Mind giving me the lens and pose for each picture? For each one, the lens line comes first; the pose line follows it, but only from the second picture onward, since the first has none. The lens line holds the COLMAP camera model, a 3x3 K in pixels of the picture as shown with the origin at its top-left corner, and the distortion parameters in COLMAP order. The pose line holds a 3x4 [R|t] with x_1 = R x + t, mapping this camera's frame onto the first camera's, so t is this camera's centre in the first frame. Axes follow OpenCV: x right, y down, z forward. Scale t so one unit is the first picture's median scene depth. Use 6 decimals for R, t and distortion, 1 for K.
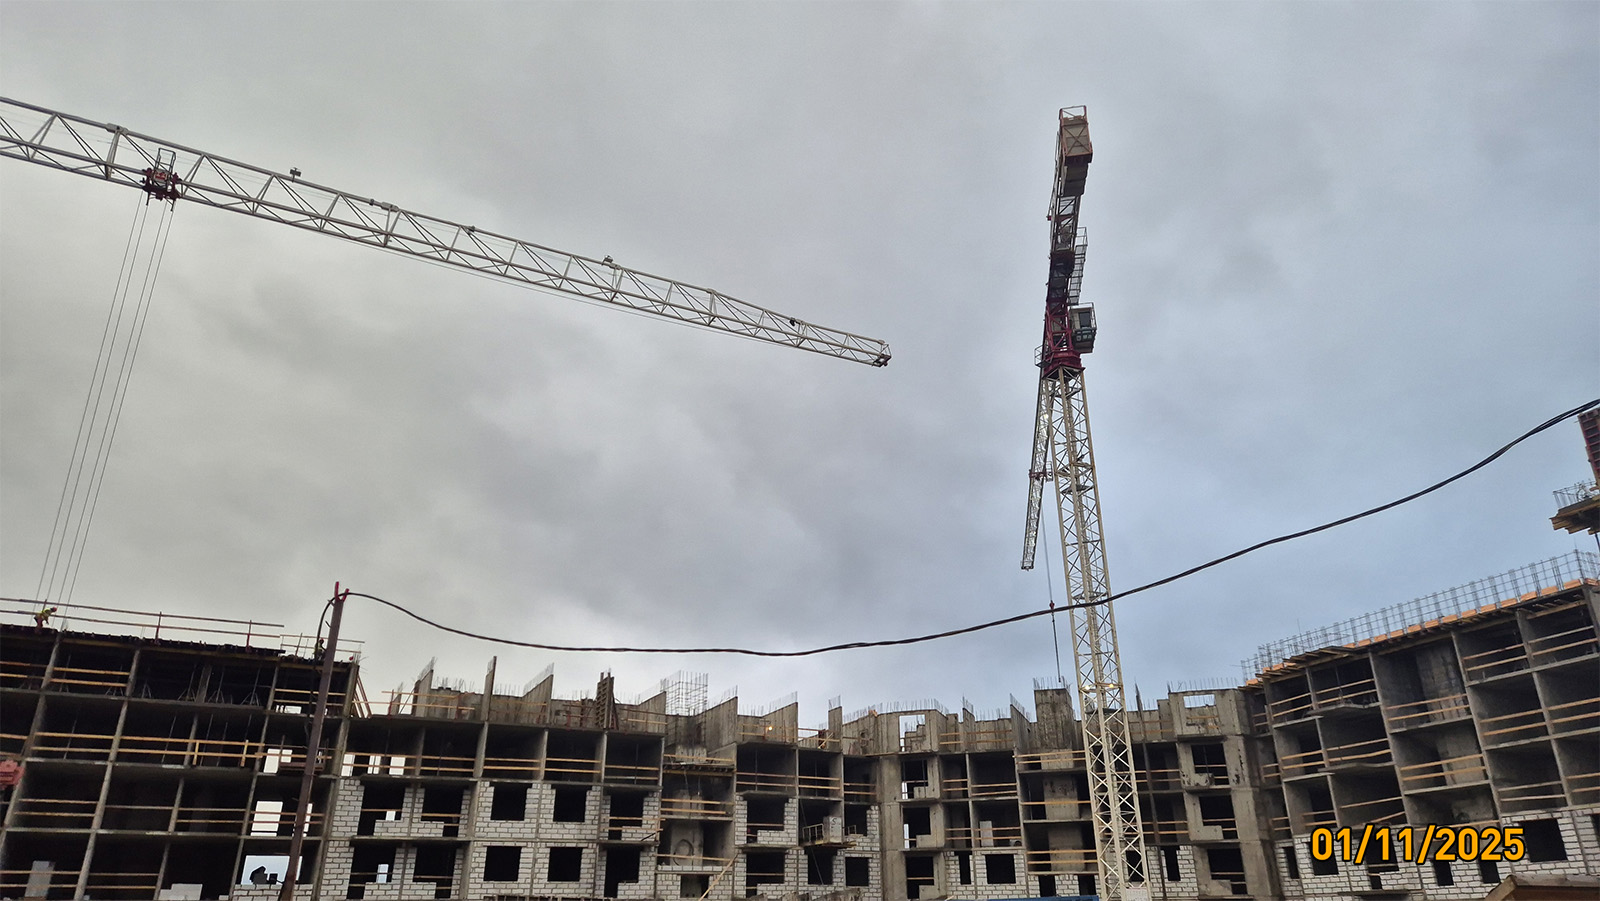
lens RADIAL K [[1084.1, 0, 811.2], [0, 1084.1, 471.8], [0, 0, 1]] dist [0.095868, -0.083917]
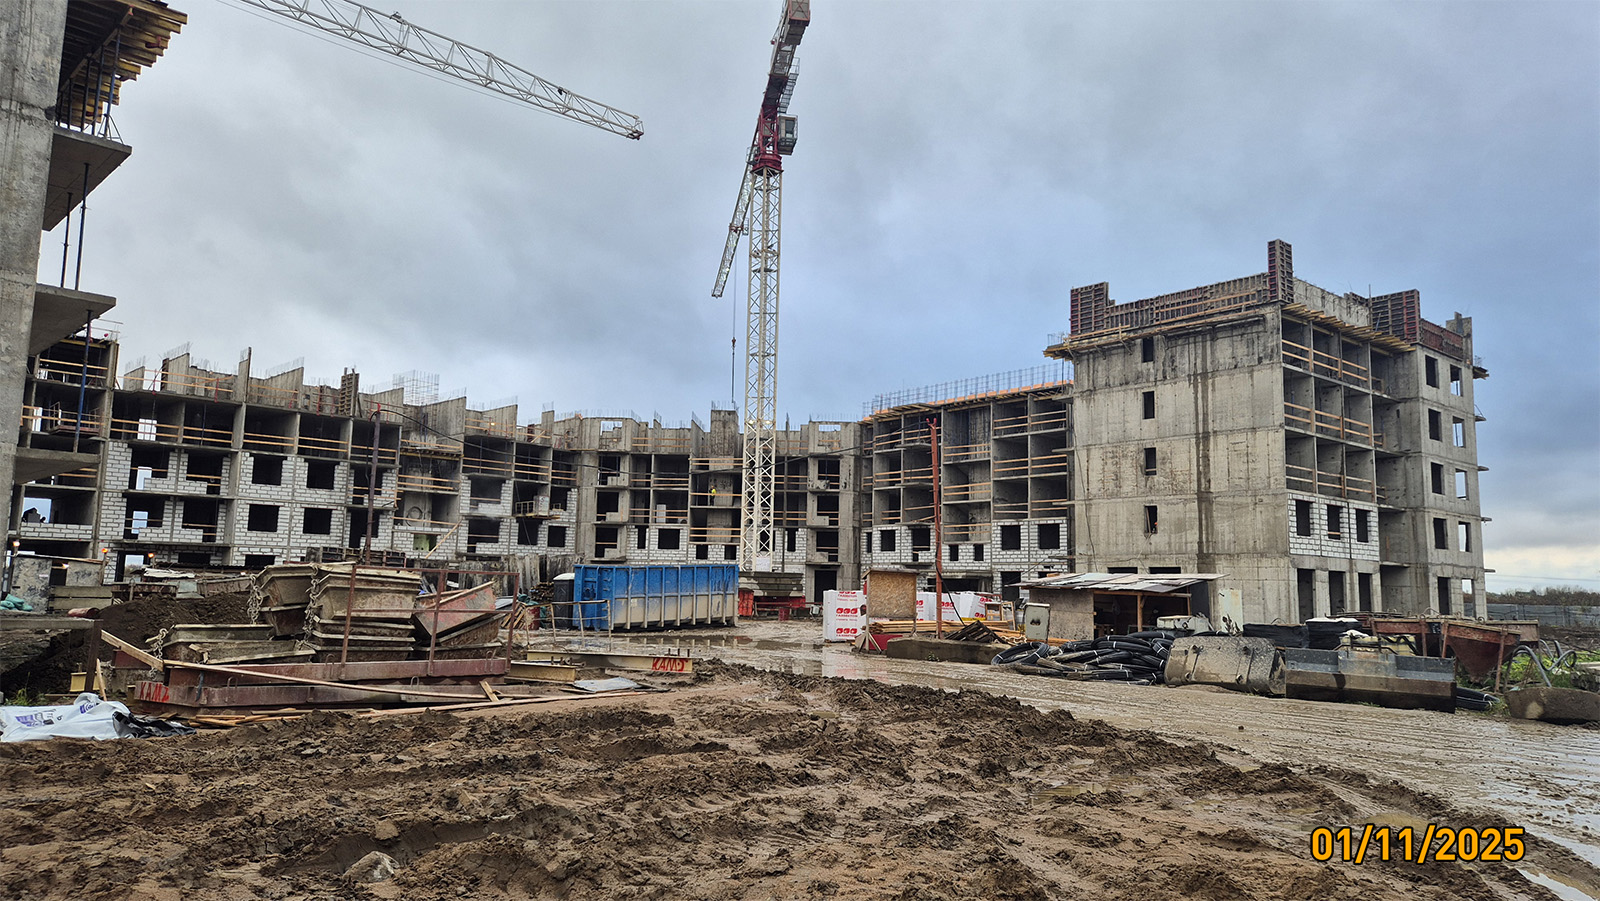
lens RADIAL K [[1084.1, 0, 828.2], [0, 1084.1, 464.8], [0, 0, 1]] dist [0.095868, -0.083917]
pose [[0.947290, 0.067130, 0.313265, -0.070125], [-0.153359, 0.953512, 0.259414, -0.105621], [-0.281288, -0.293783, 0.913547, -0.256045]]
